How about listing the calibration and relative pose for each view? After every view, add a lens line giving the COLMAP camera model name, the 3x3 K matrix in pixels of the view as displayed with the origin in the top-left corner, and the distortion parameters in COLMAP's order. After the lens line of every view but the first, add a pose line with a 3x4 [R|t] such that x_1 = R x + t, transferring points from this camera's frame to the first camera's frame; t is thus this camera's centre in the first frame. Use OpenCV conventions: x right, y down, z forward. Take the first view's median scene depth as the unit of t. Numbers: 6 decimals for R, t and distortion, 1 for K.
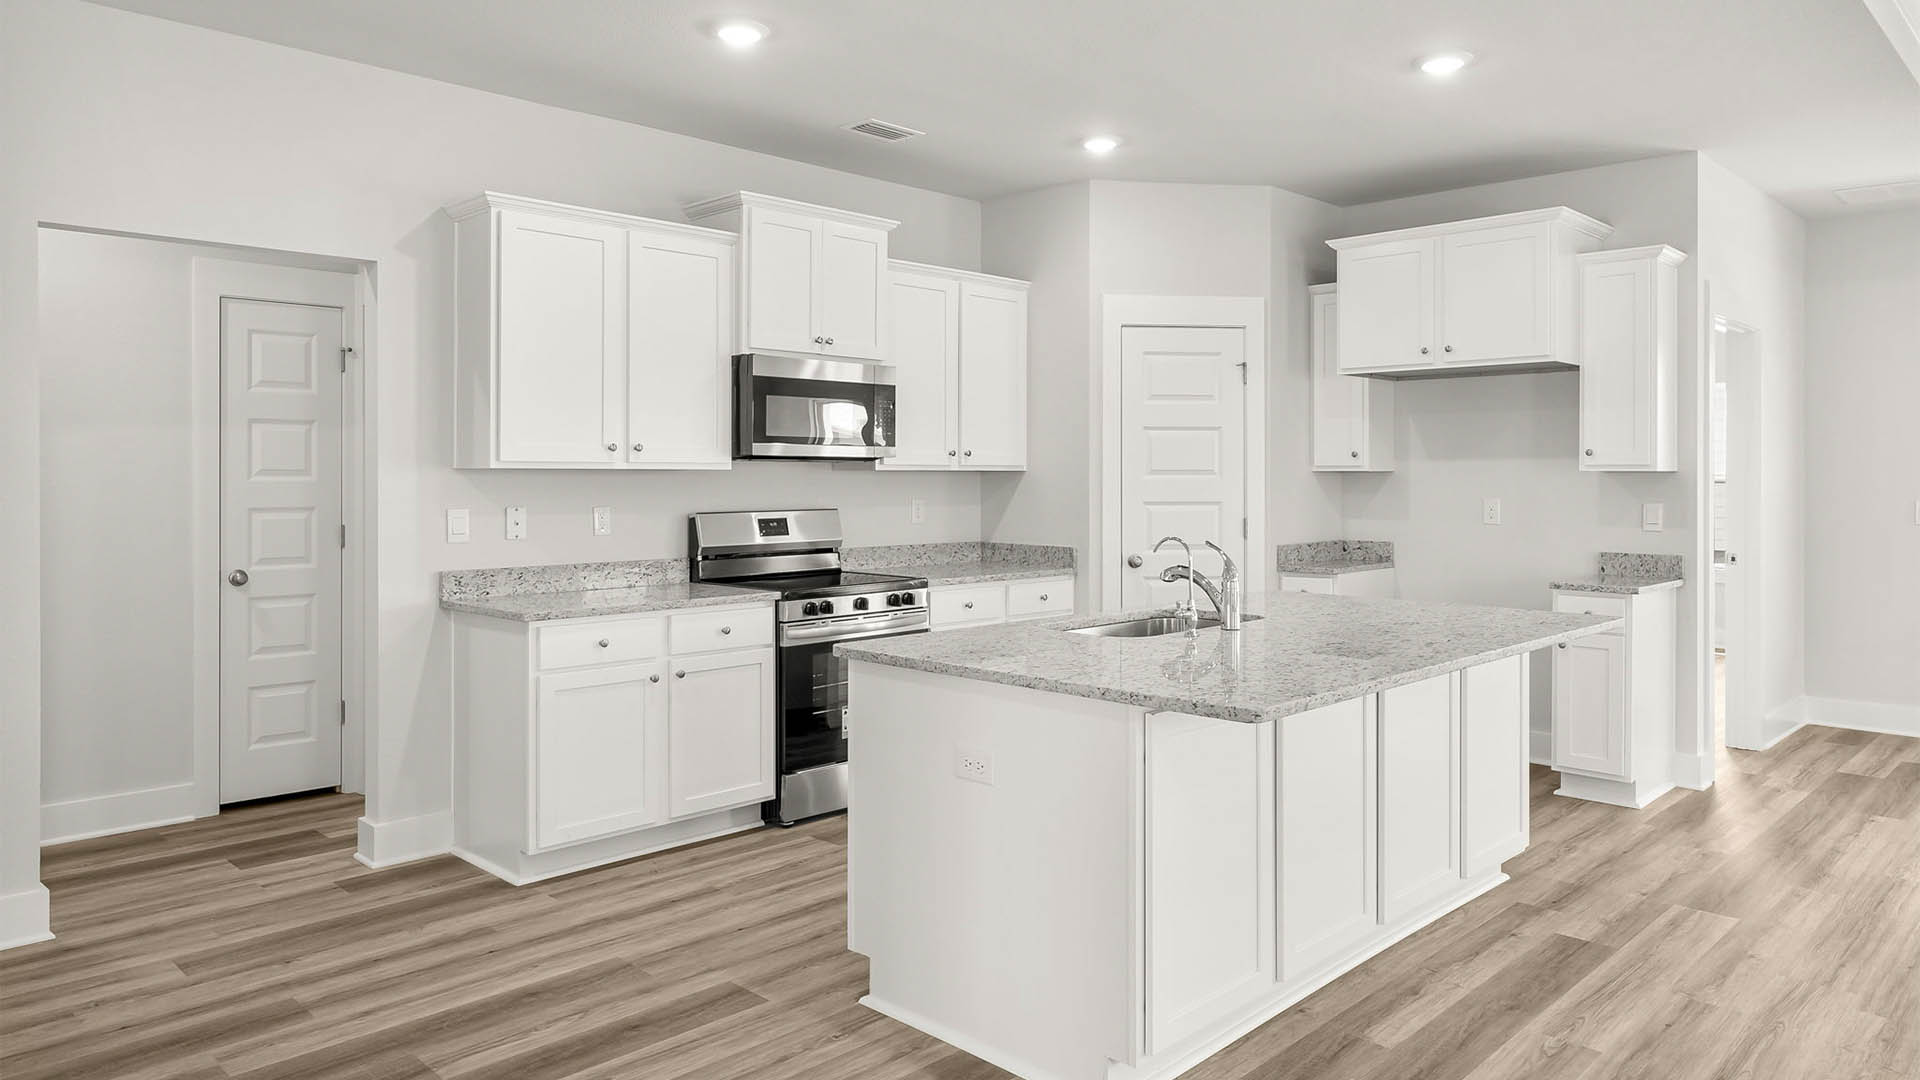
lens RADIAL K [[1241.1, 0, 958.1], [0, 1241.1, 478.1], [0, 0, 1]] dist [0.002204, 0.001823]
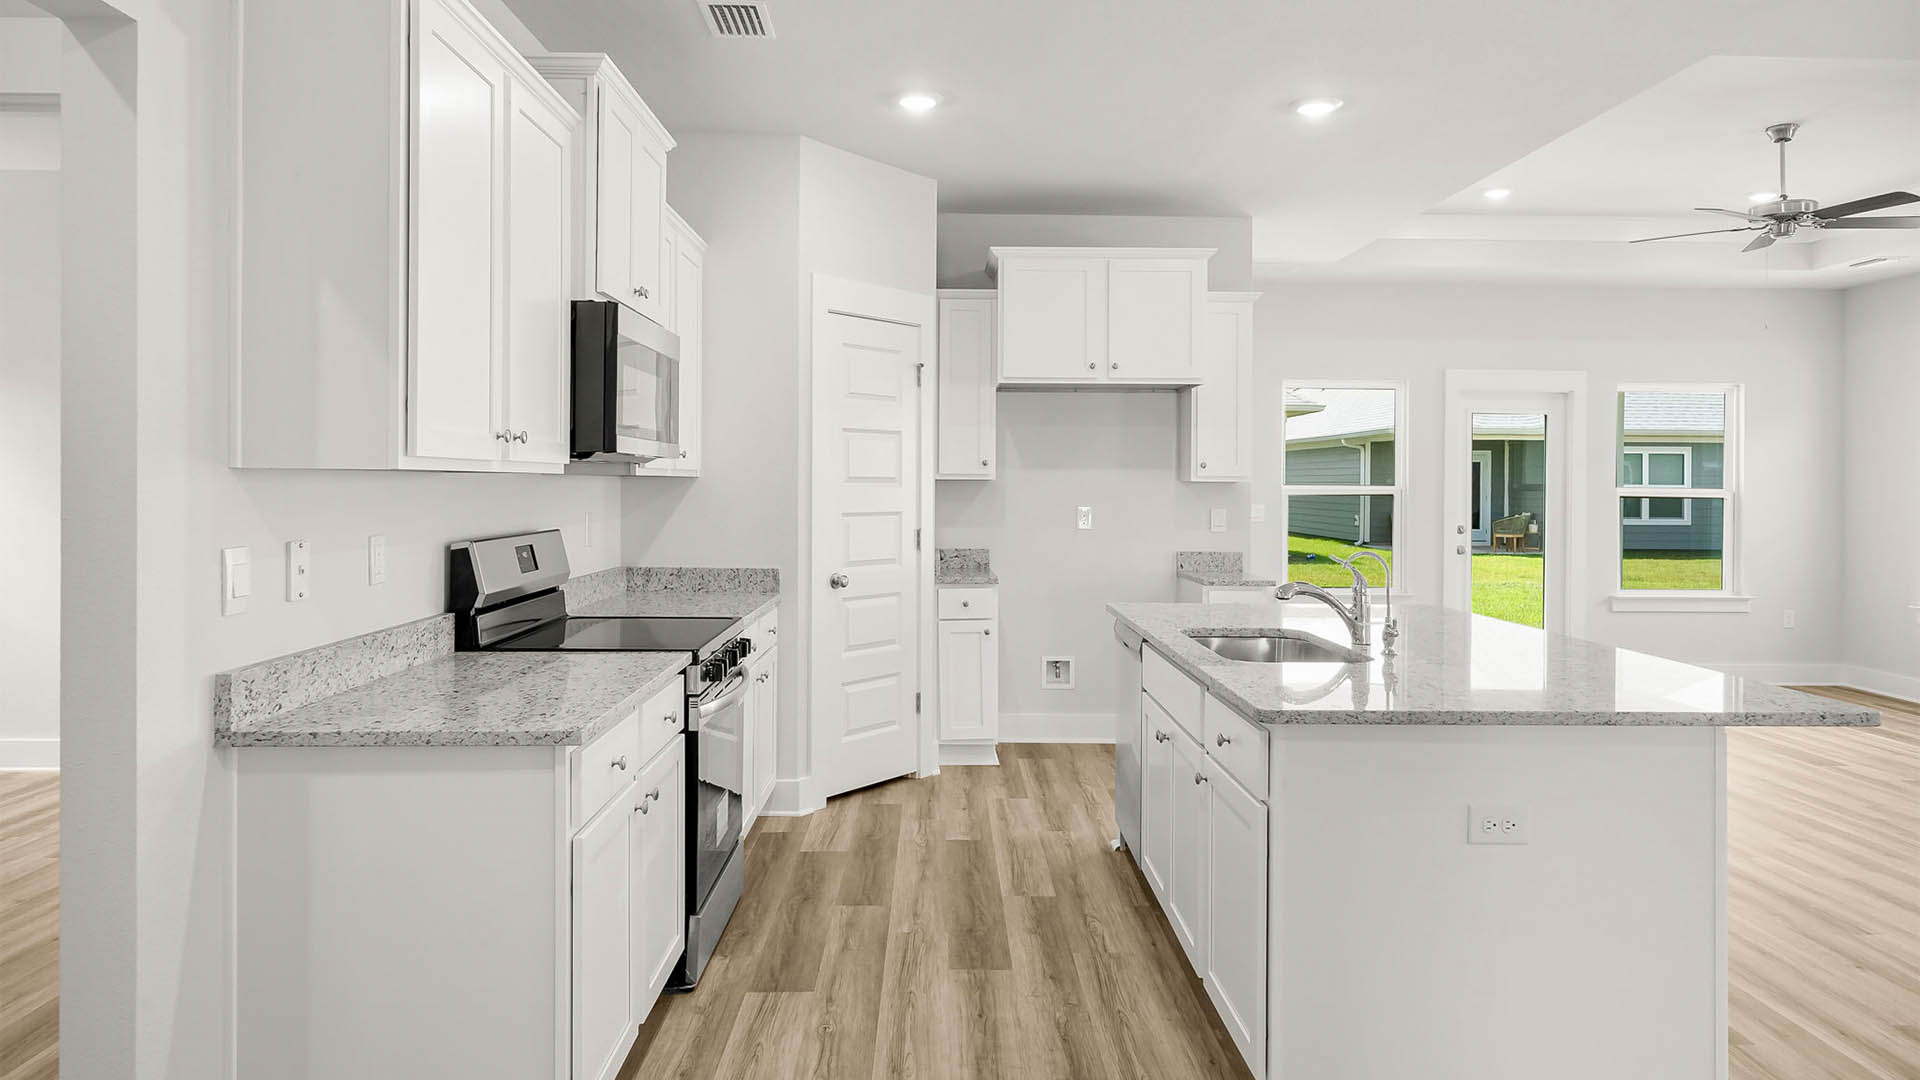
lens RADIAL K [[1241.1, 0, 959.1], [0, 1241.1, 484.0], [0, 0, 1]] dist [0.002204, 0.001823]
pose [[0.694627, 0.003384, 0.719362, -0.550816], [-0.004385, 0.999990, -0.000469, -0.001982], [-0.719357, -0.002829, 0.694635, 0.425262]]
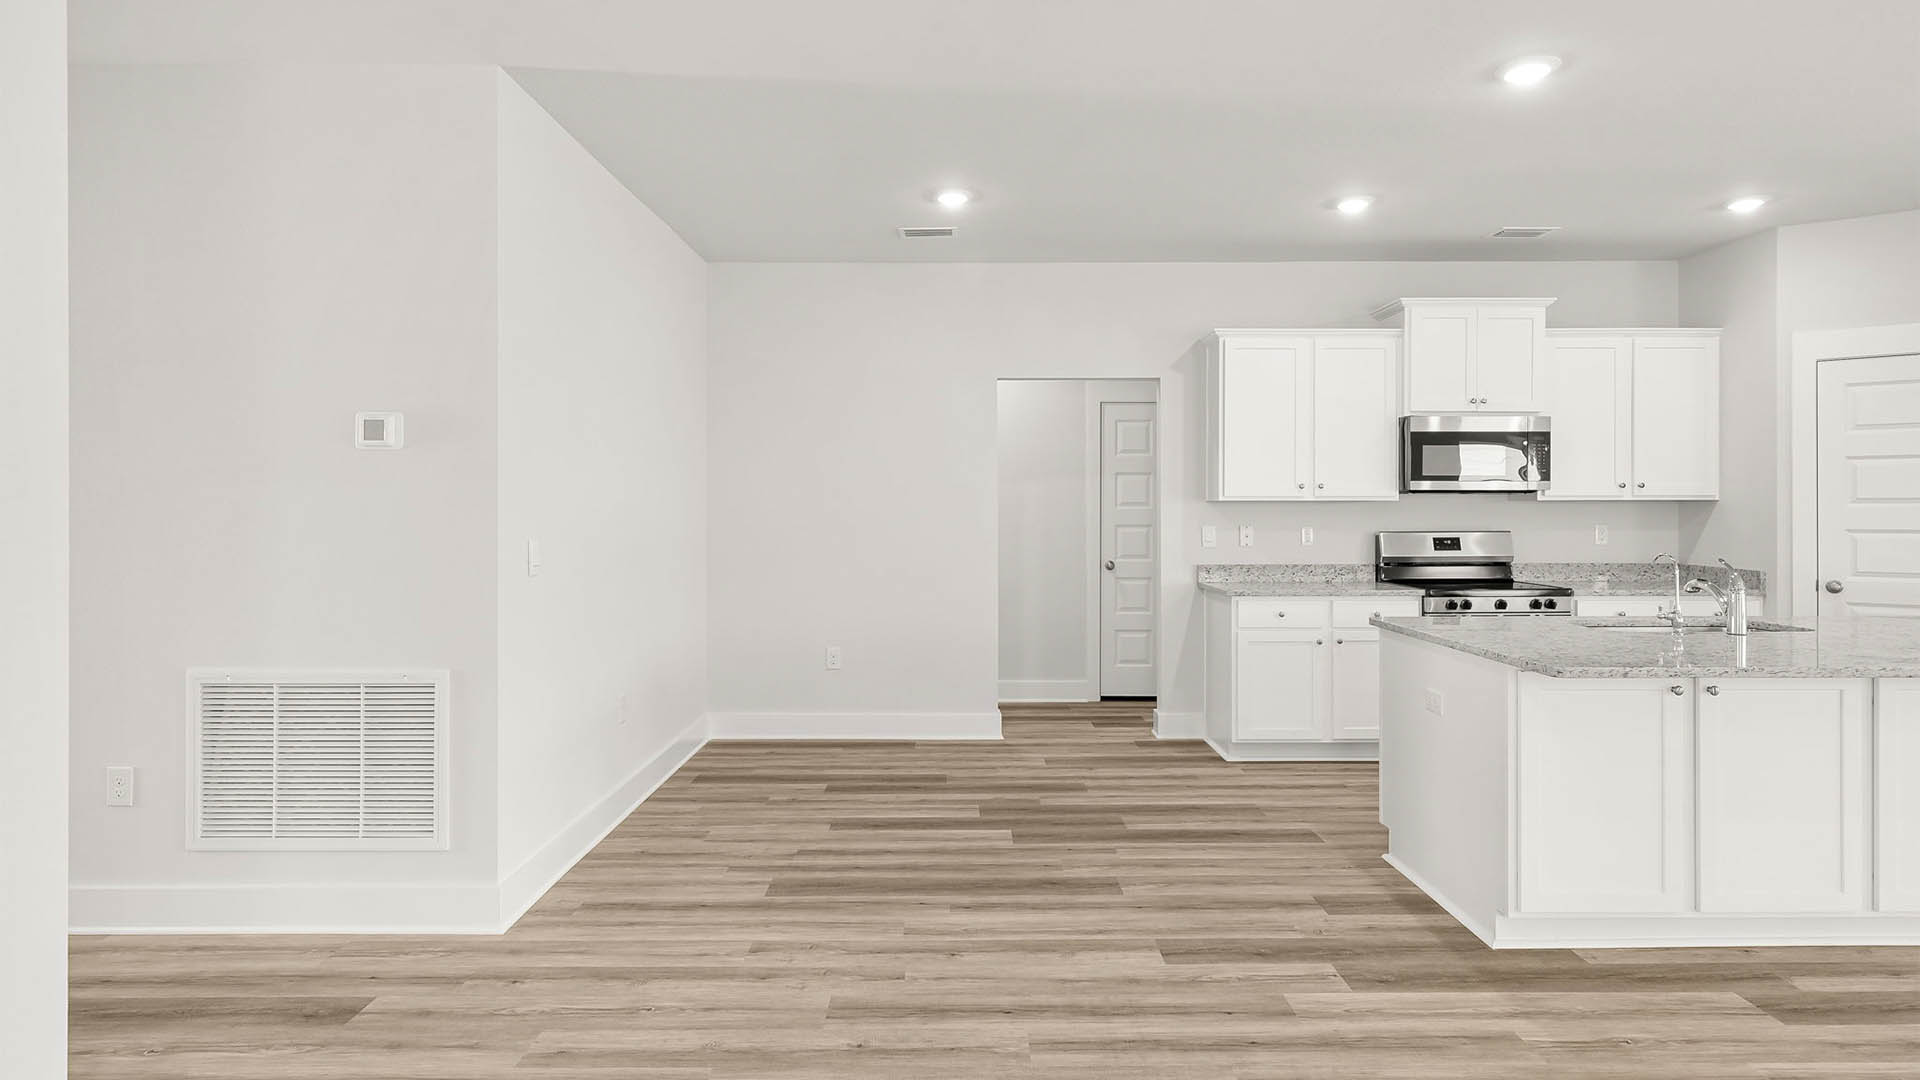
lens RADIAL K [[1025.5, 0, 962.2], [0, 1025.5, 510.7], [0, 0, 1]] dist [0.003961, 0.001941]
pose [[0.707634, 0.000859, -0.706578, 0.301534], [0.000415, 0.999999, 0.001631, 0.002393], [0.706579, -0.001447, 0.707633, -0.159351]]
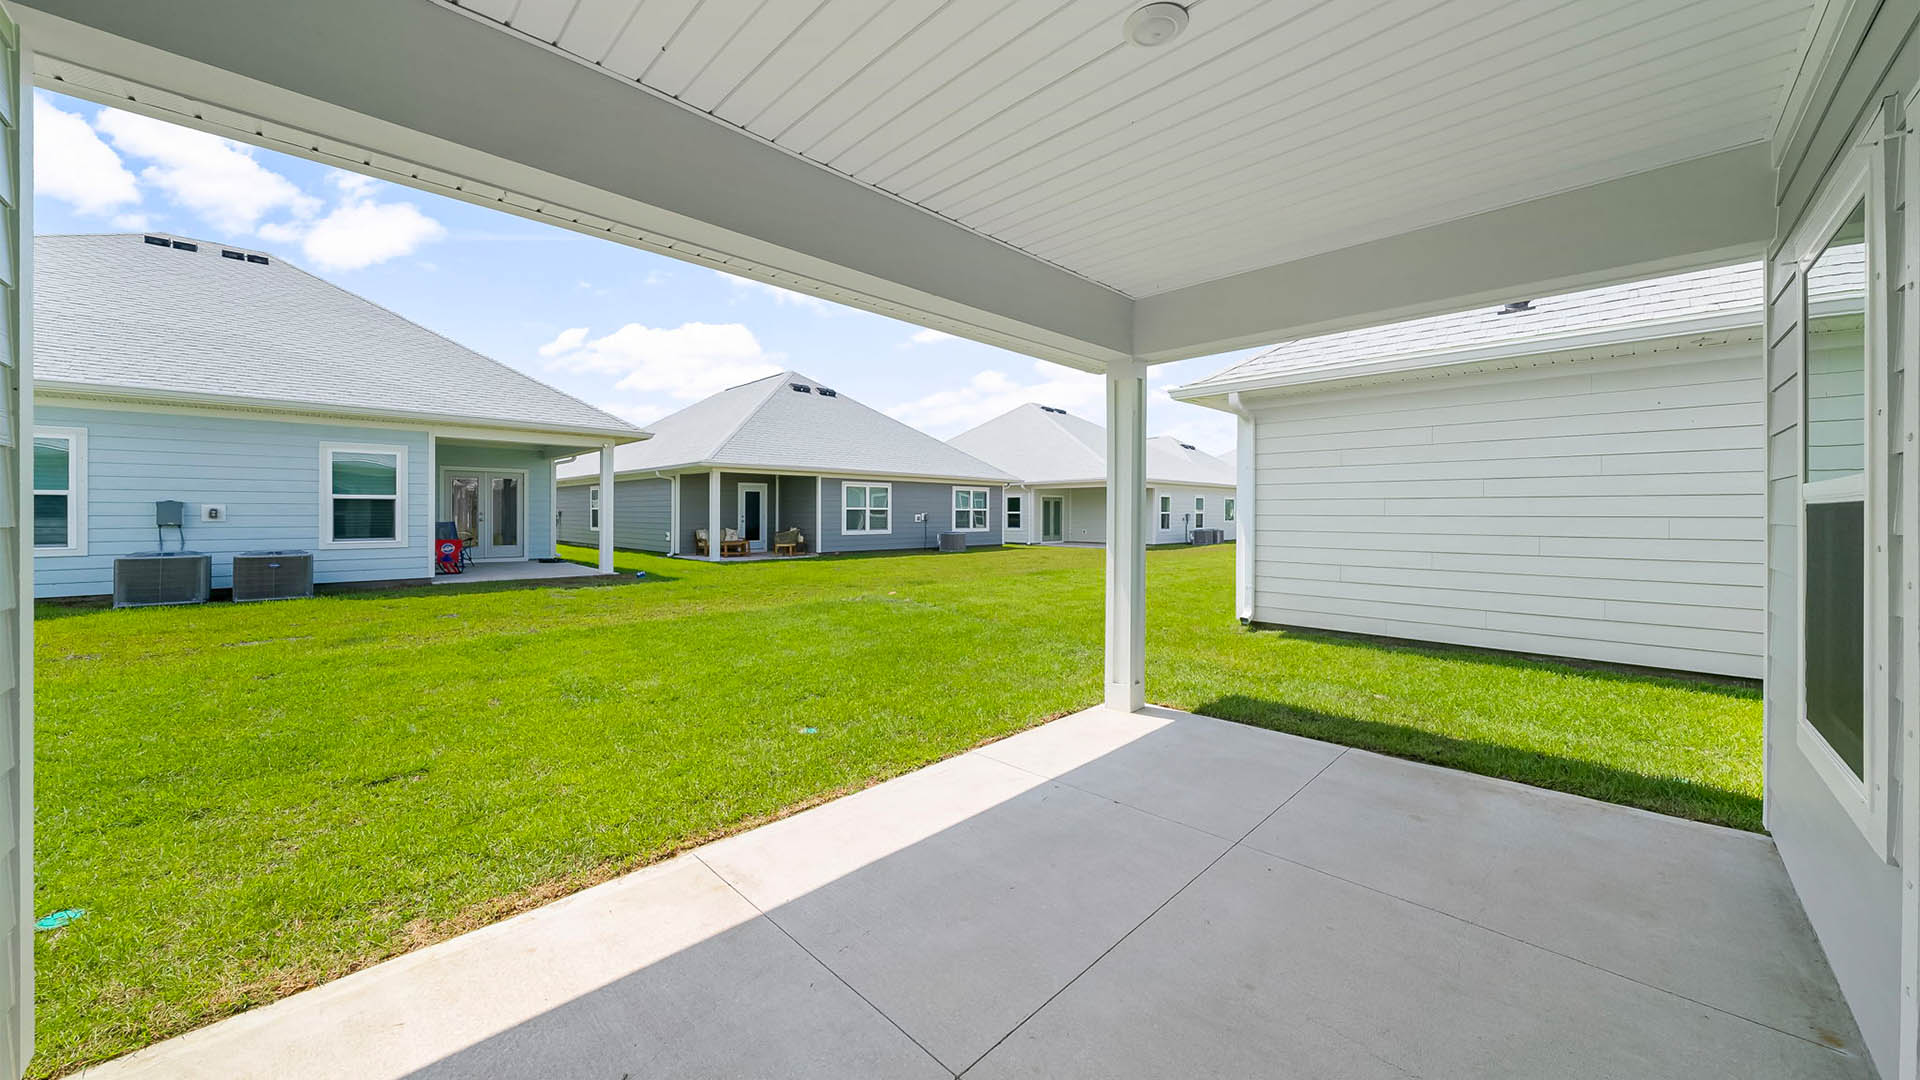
lens RADIAL K [[660.3, 0, 939.3], [0, 660.3, 514.9], [0, 0, 1]] dist [-0.009590, -0.000086]
pose [[0.021050, -0.002236, 0.999776, 1.211127], [0.002141, 0.999995, 0.002191, 0.026475], [-0.999776, 0.002094, 0.021055, 1.531878]]
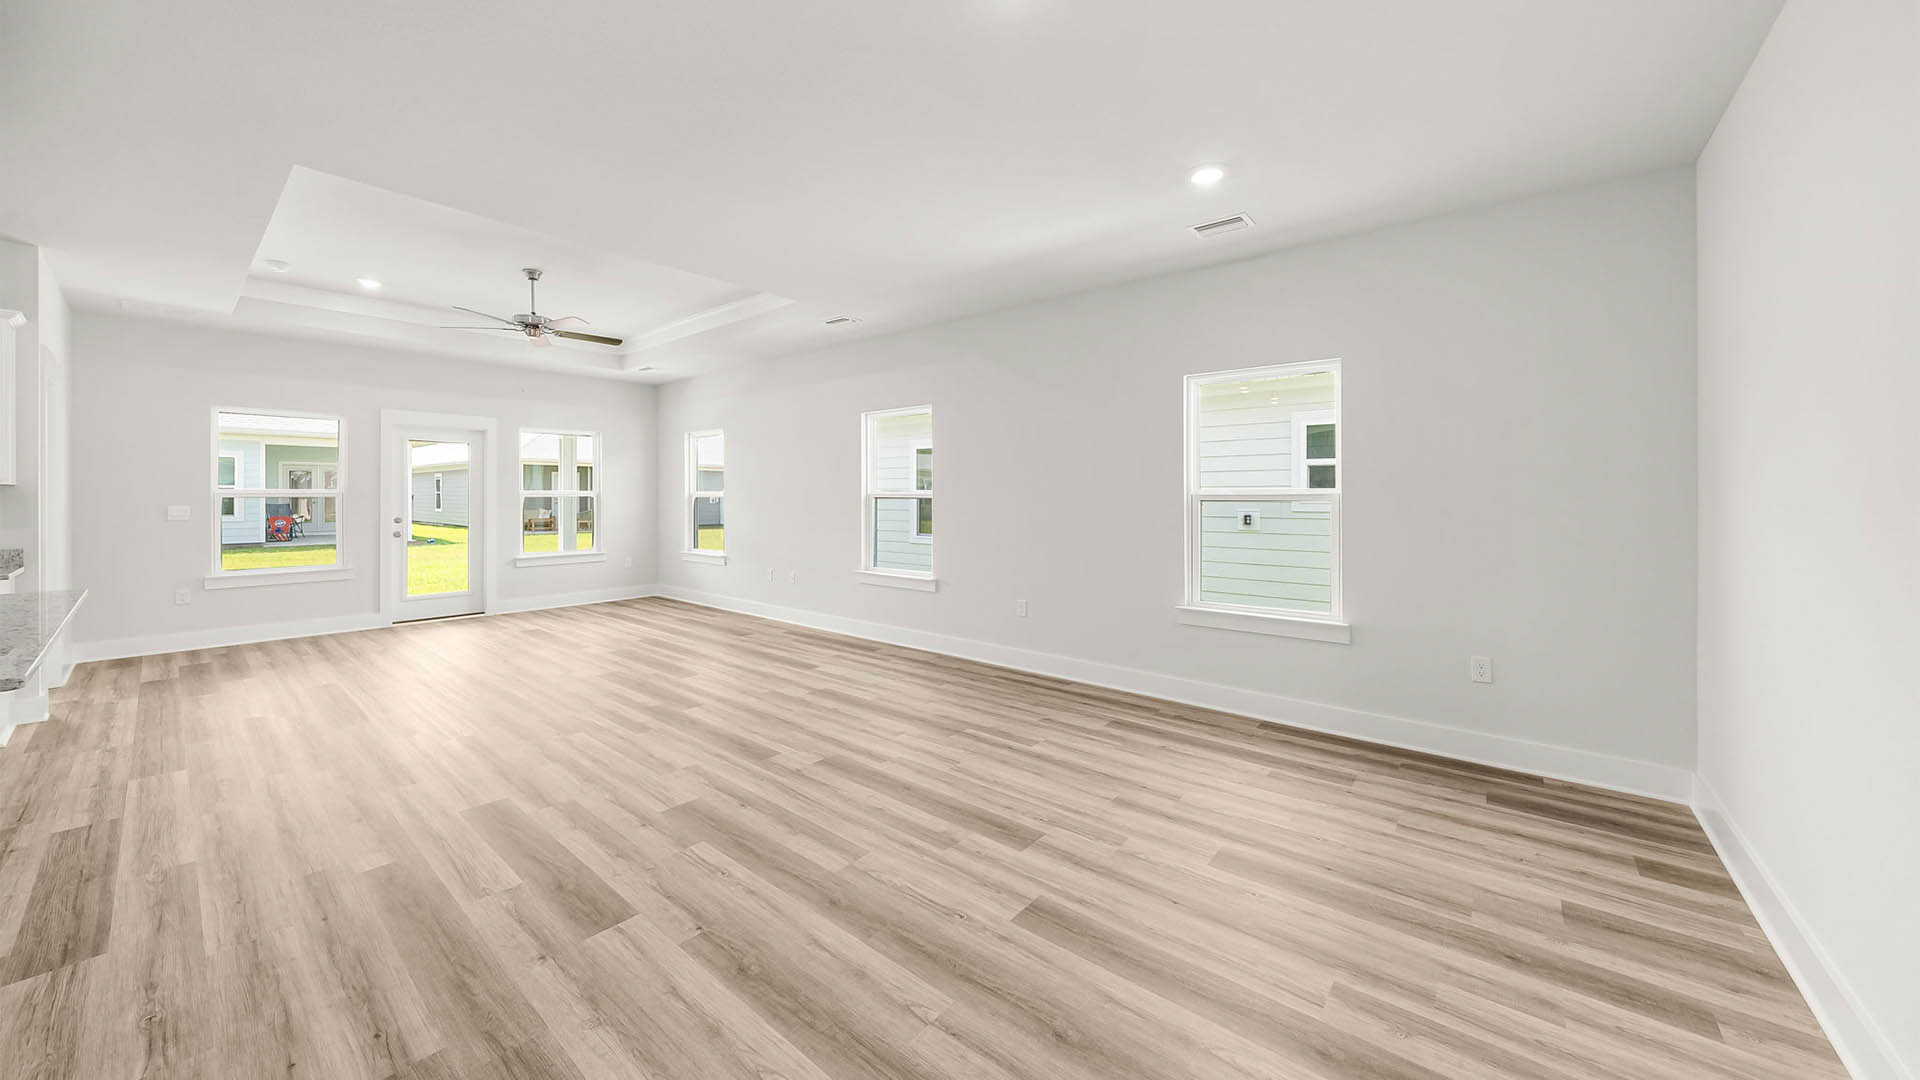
lens RADIAL K [[661.9, 0, 962.3], [0, 661.9, 497.4], [0, 0, 1]] dist [-0.008373, -0.000175]
pose [[-0.095949, -0.005491, 0.995371, -0.234229], [0.002088, 0.999981, 0.005717, 0.007299], [-0.995384, 0.002627, -0.095936, 0.085577]]
